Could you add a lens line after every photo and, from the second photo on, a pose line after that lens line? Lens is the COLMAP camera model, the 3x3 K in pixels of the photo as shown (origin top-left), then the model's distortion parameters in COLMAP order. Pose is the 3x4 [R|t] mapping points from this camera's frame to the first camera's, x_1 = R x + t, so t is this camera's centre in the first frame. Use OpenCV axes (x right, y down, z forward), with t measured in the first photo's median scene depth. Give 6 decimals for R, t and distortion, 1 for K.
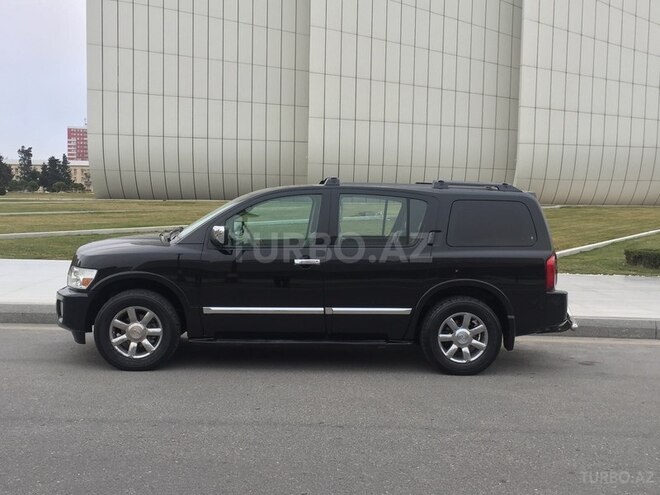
lens RADIAL K [[810.8, 0, 330.0], [0, 810.8, 247.5], [0, 0, 1]] dist [0.001698, 0.006147]
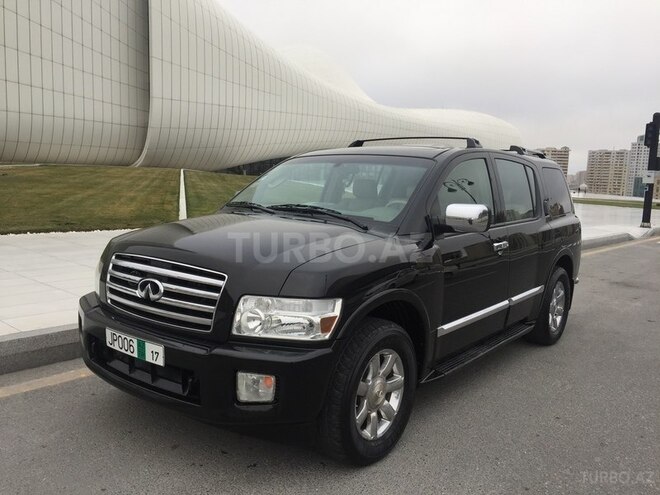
lens RADIAL K [[559.0, 0, 330.0], [0, 559.0, 247.5], [0, 0, 1]] dist [0.082099, -0.111145]
pose [[0.681009, -0.089992, 0.726724, -0.201811], [0.021625, 0.994459, 0.102881, -0.015016], [-0.731955, -0.054348, 0.679182, 0.282578]]
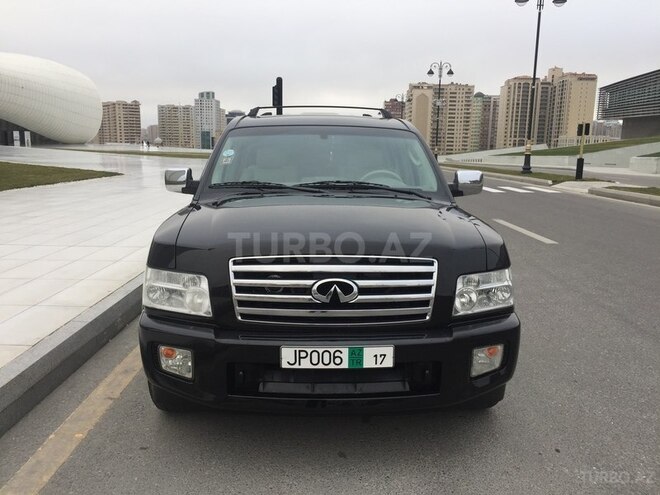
lens RADIAL K [[559.0, 0, 330.0], [0, 559.0, 247.5], [0, 0, 1]] dist [0.082099, -0.111145]
pose [[0.036687, -0.205466, 0.977976, -0.247610], [0.041303, 0.978111, 0.203944, -0.025149], [-0.998473, 0.032911, 0.044370, 0.400923]]
